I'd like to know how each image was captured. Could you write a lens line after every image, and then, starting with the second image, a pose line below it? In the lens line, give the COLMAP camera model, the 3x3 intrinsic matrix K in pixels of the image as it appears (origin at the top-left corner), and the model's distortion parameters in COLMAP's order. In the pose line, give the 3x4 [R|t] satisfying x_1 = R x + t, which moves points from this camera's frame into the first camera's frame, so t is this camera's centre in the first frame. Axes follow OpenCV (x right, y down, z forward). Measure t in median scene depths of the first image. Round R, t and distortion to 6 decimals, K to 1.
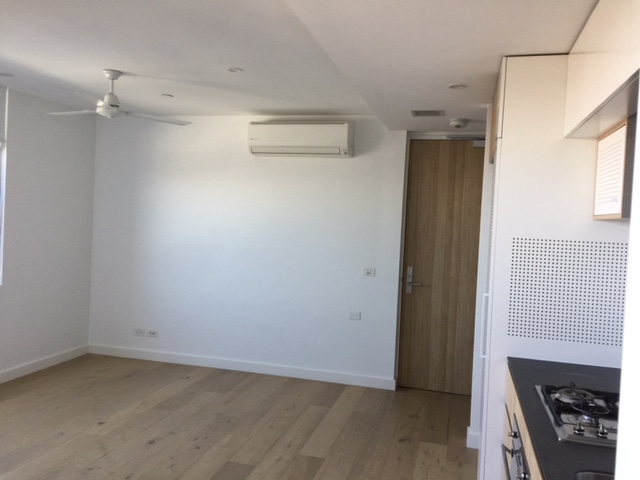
lens RADIAL K [[546.2, 0, 321.6], [0, 546.2, 236.4], [0, 0, 1]] dist [0.095825, -0.149355]
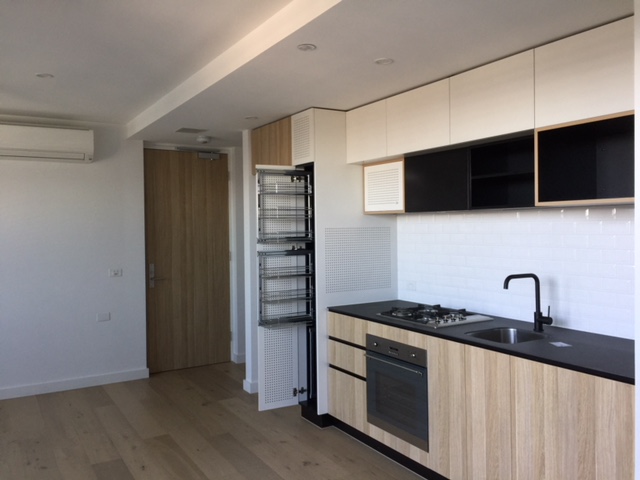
lens RADIAL K [[546.2, 0, 321.6], [0, 546.2, 236.4], [0, 0, 1]] dist [0.095825, -0.149355]
pose [[0.693793, -0.070451, 0.716721, -0.400113], [0.066495, 0.997219, 0.033656, -0.014501], [-0.717098, 0.024308, 0.696548, -0.020402]]
